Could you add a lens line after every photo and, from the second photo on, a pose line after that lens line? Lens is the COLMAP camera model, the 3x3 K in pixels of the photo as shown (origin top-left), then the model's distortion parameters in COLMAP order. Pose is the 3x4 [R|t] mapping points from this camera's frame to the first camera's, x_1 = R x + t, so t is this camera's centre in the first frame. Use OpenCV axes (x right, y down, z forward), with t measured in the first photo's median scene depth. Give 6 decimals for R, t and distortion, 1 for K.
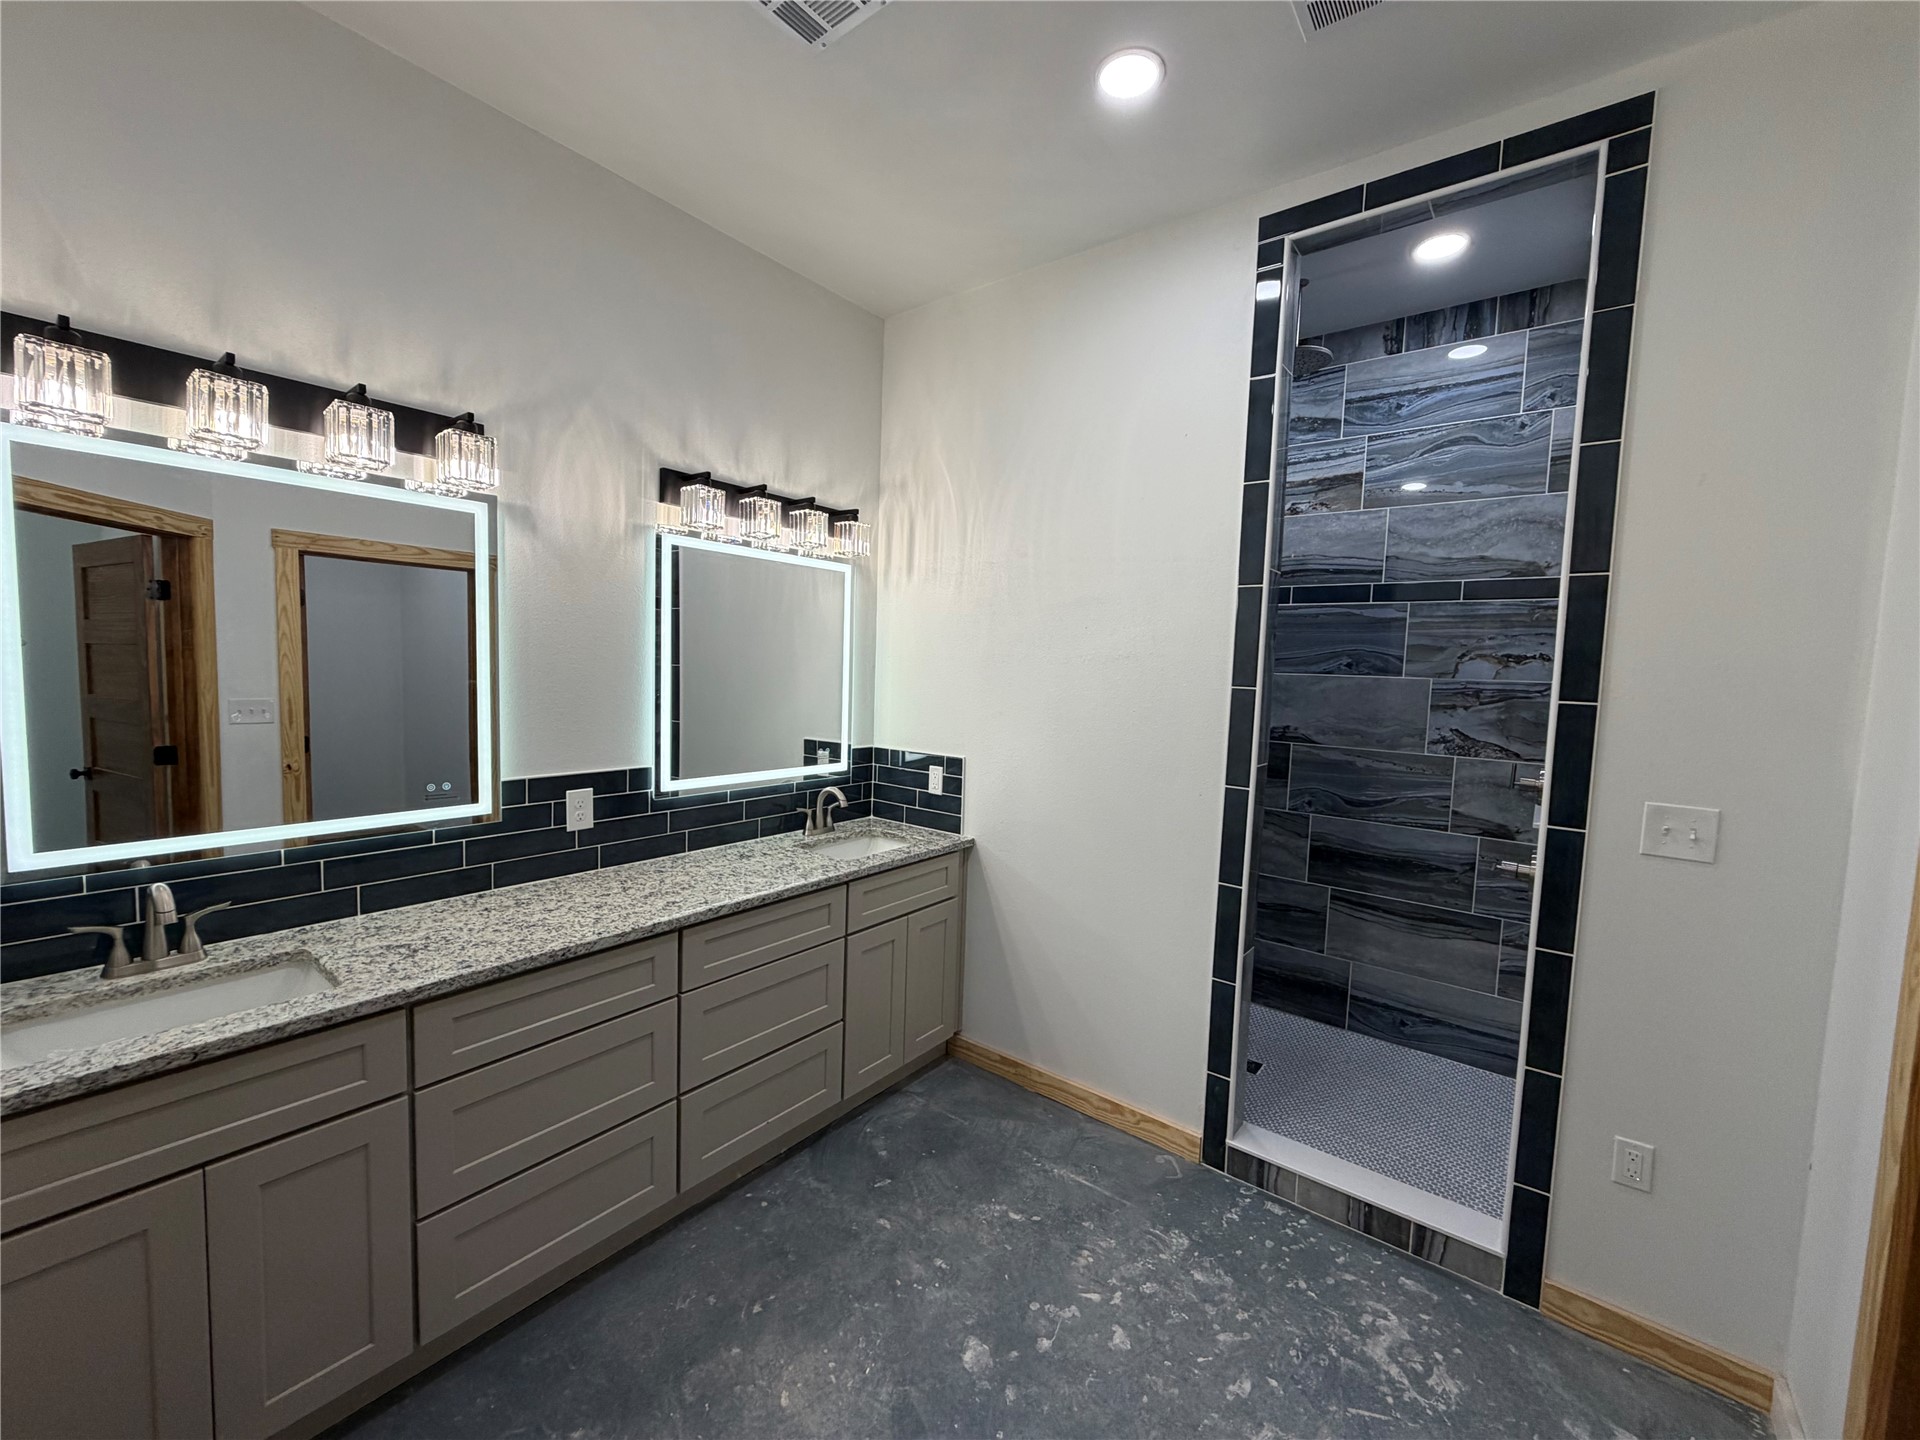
lens RADIAL K [[771.0, 0, 957.9], [0, 771.0, 713.9], [0, 0, 1]] dist [-0.002398, -0.000232]
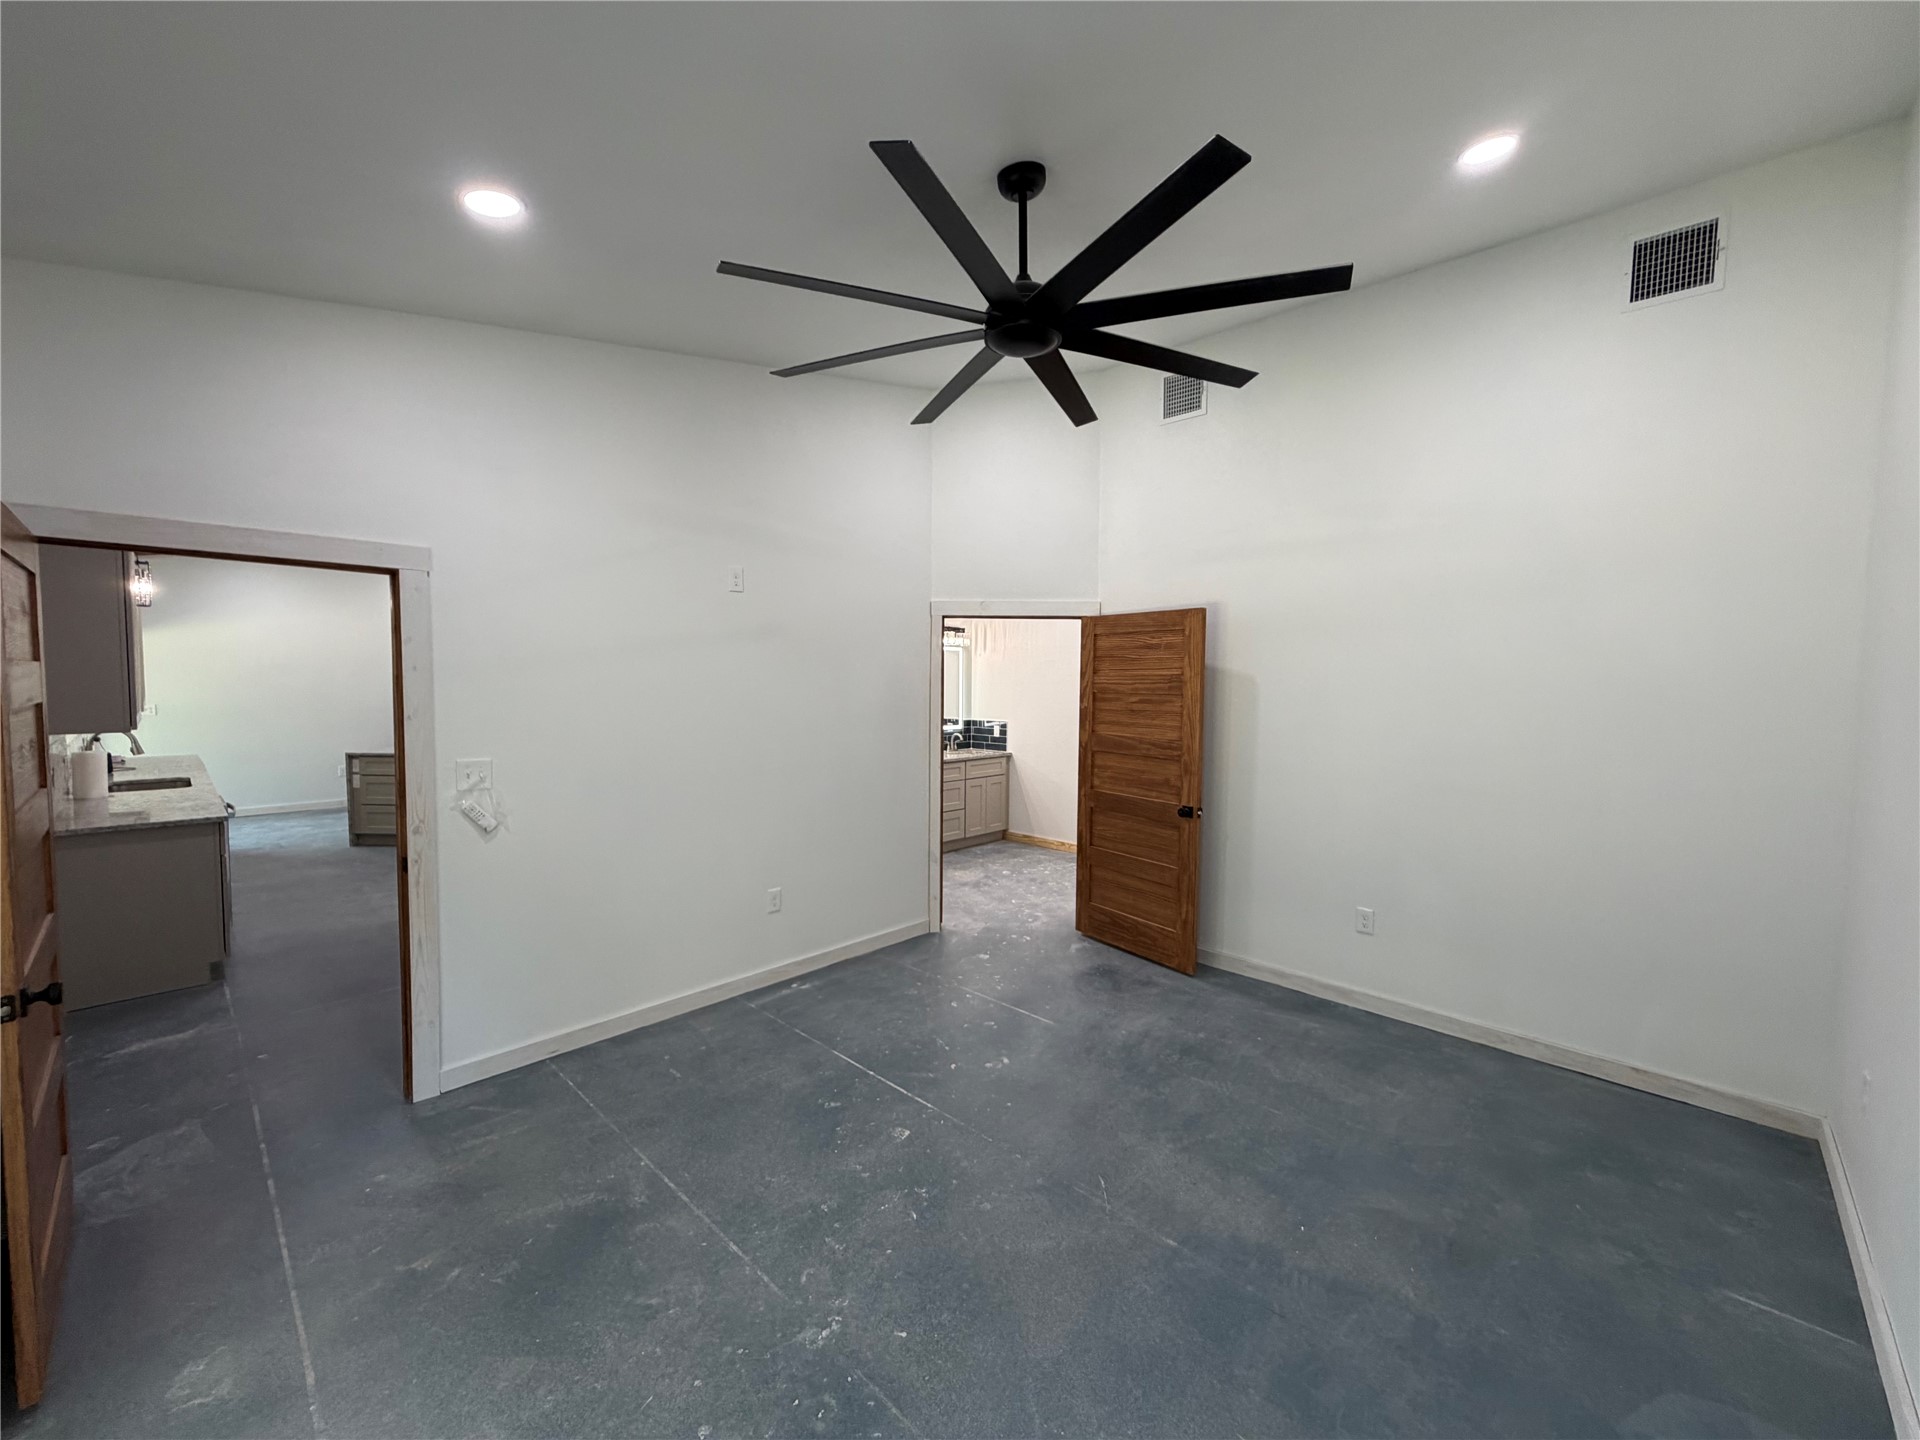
lens RADIAL K [[771.0, 0, 964.6], [0, 771.0, 713.0], [0, 0, 1]] dist [-0.002398, -0.000232]
pose [[0.995125, -0.022773, -0.095956, 0.114484], [0.019910, 0.999331, -0.030688, 0.102887], [0.096591, 0.028628, 0.994912, -1.583133]]
